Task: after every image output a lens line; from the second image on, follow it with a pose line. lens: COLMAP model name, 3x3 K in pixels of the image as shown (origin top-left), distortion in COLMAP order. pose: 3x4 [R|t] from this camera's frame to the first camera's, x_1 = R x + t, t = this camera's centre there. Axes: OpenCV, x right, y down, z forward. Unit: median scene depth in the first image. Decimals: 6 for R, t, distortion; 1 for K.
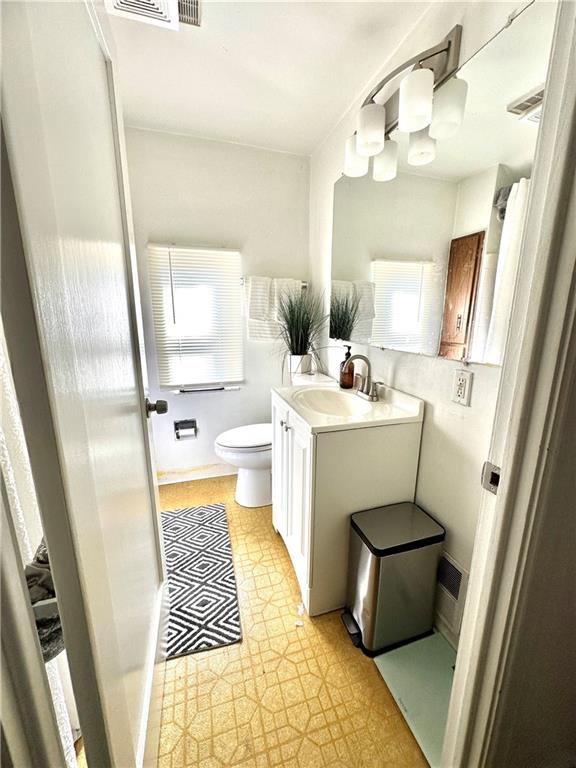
lens RADIAL K [[308.0, 0, 286.0], [0, 308.0, 381.8], [0, 0, 1]] dist [0.010220, -0.000304]
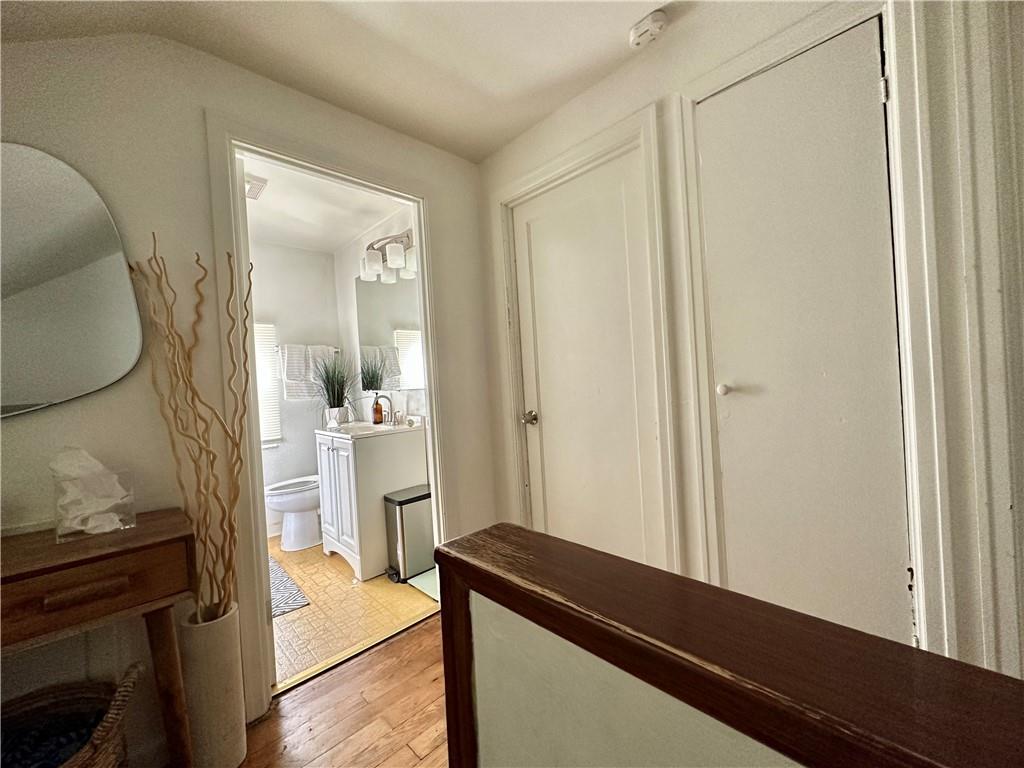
lens RADIAL K [[410.6, 0, 508.8], [0, 410.6, 382.7], [0, 0, 1]] dist [0.010220, -0.000304]
pose [[0.892499, -0.059510, 0.447106, -0.068902], [0.155340, 0.971171, -0.180822, 0.211373], [-0.423456, 0.230837, 0.876014, -0.688720]]
